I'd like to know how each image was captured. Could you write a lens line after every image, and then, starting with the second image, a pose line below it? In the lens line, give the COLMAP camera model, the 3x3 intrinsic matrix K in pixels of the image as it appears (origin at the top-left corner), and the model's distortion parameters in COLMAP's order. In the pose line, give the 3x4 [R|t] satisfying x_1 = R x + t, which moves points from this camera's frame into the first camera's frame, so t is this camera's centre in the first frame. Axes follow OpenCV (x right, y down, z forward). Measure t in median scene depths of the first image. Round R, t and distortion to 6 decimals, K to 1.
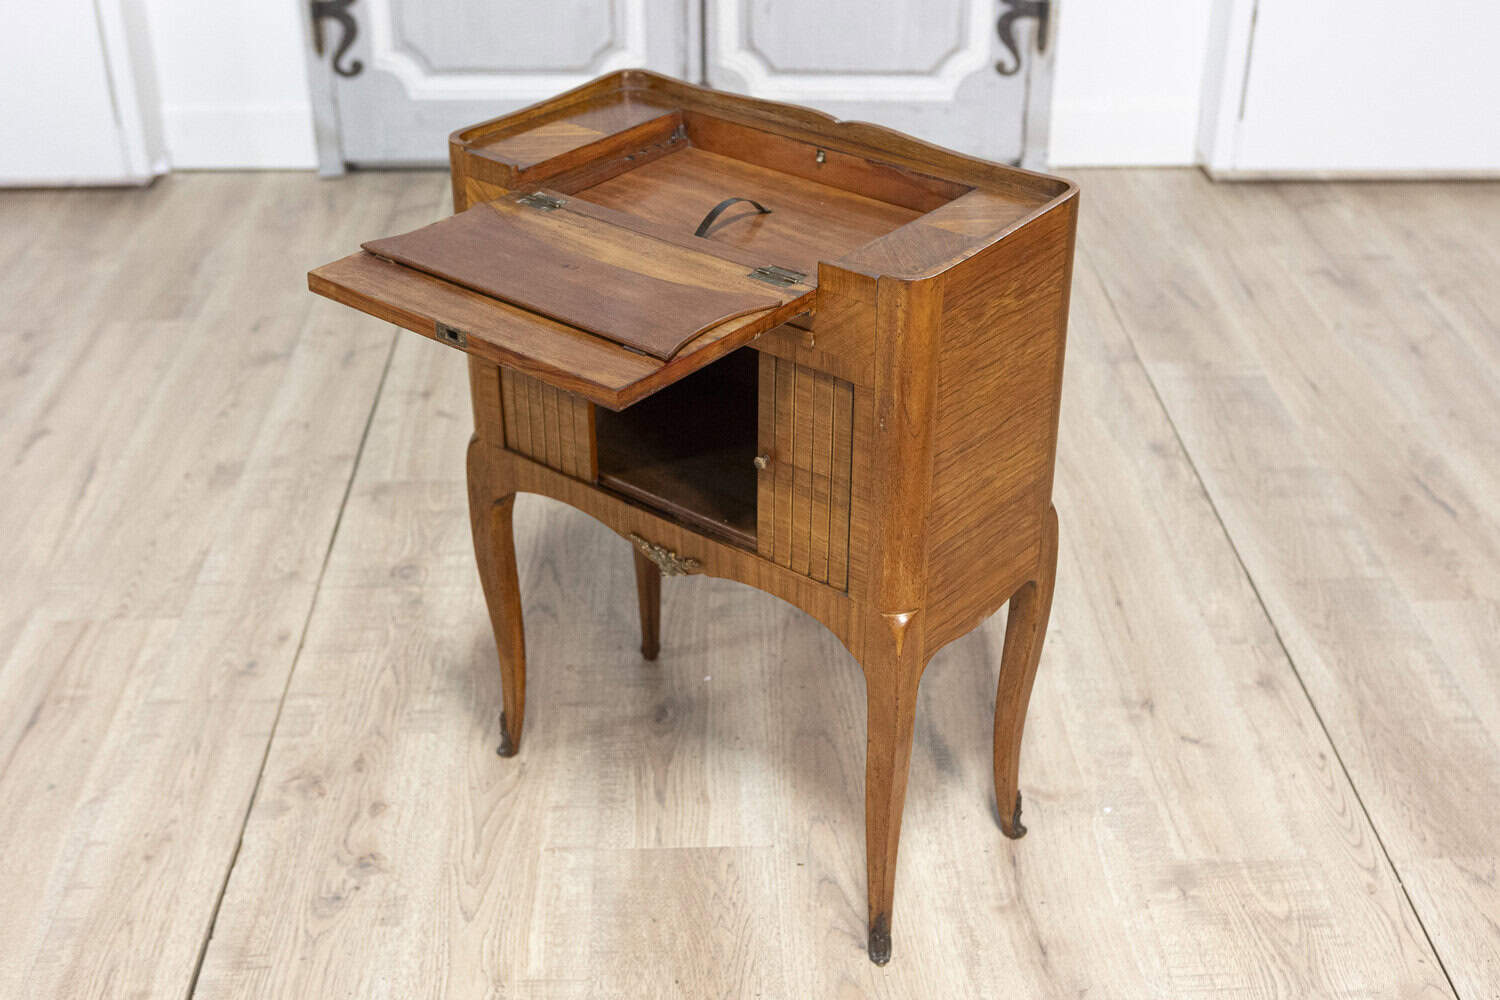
lens RADIAL K [[1767.2, 0, 774.2], [0, 1767.2, 500.1], [0, 0, 1]] dist [-0.025696, 0.000000]
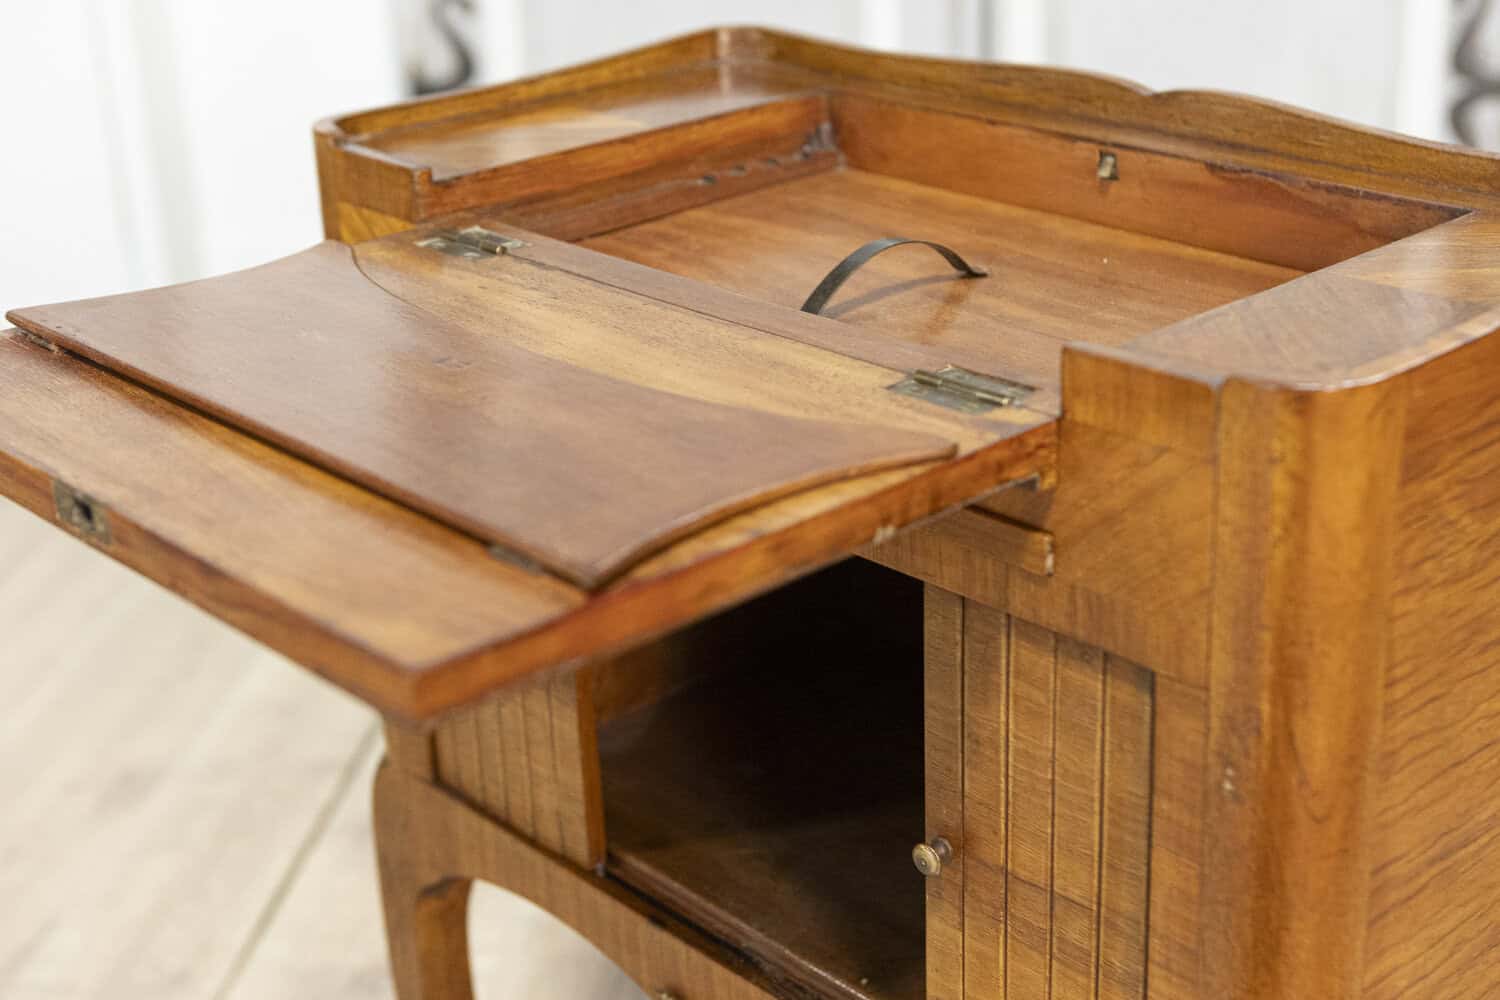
lens RADIAL K [[2177.4, 0, 802.5], [0, 2177.4, 475.8], [0, 0, 1]] dist [0.002173, 0.000000]
pose [[0.988580, 0.017744, -0.149647, 0.037879], [-0.039826, 0.988500, -0.145881, -0.034772], [0.145338, 0.150175, 0.977918, 0.504189]]
